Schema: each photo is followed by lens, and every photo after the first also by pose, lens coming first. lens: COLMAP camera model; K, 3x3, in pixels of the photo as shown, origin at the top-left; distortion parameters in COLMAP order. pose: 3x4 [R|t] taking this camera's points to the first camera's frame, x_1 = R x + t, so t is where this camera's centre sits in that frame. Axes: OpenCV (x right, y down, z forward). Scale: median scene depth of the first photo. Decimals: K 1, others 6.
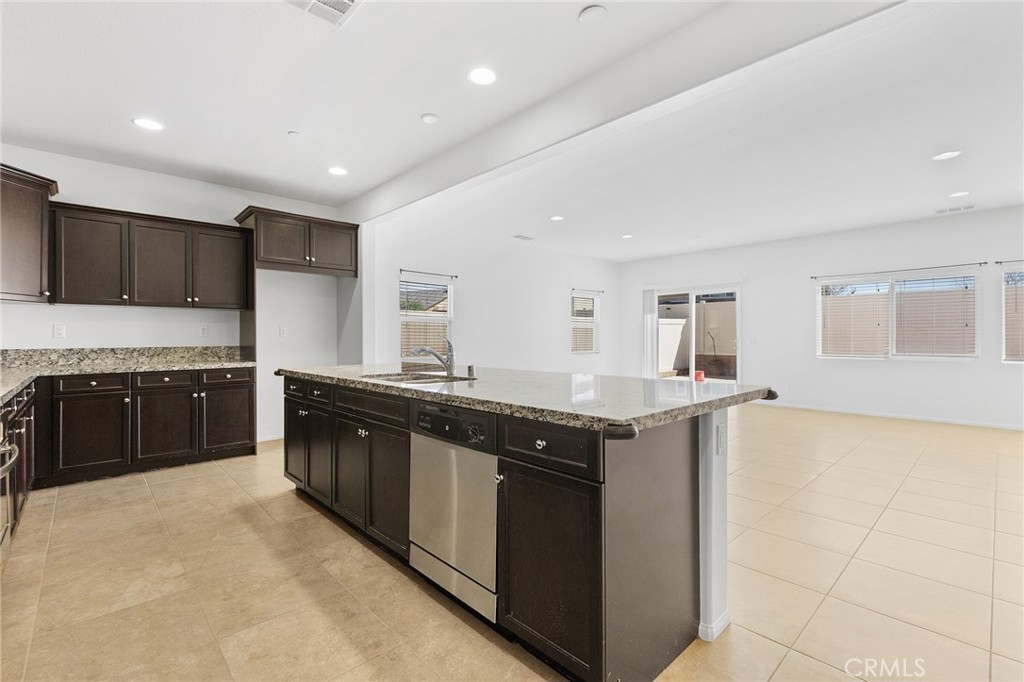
lens RADIAL K [[464.2, 0, 514.2], [0, 464.2, 338.9], [0, 0, 1]] dist [0.010446, -0.001551]
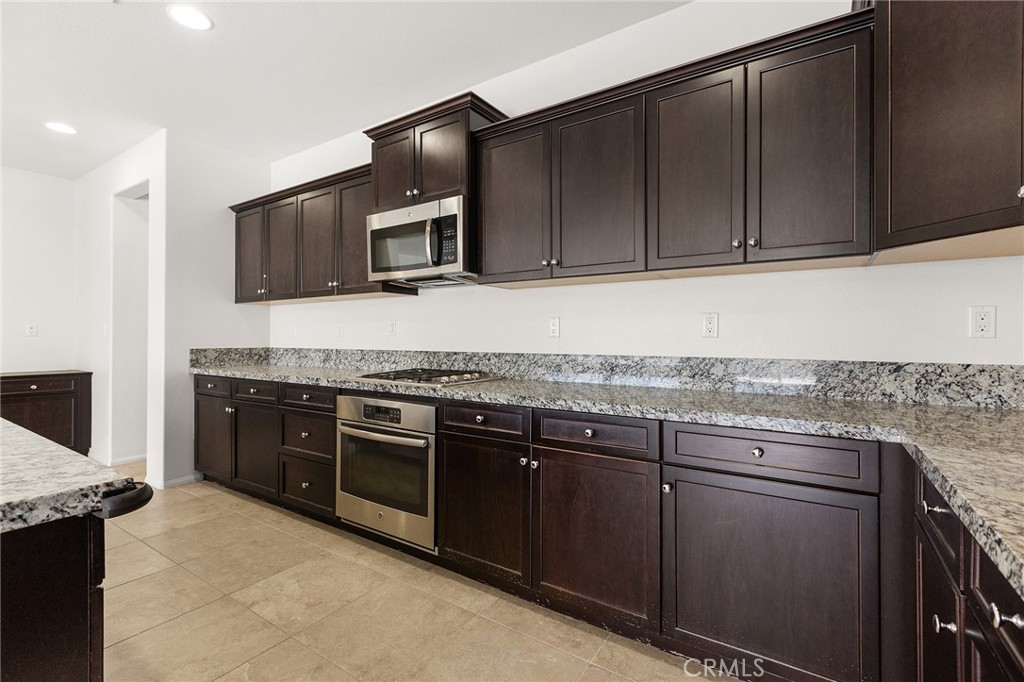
lens RADIAL K [[464.2, 0, 513.1], [0, 464.2, 336.4], [0, 0, 1]] dist [0.010446, -0.001551]
pose [[-0.973750, 0.009218, -0.227433, -0.985410], [0.008183, 0.999951, 0.005494, -0.007582], [0.227473, 0.003489, -0.973778, 1.950672]]
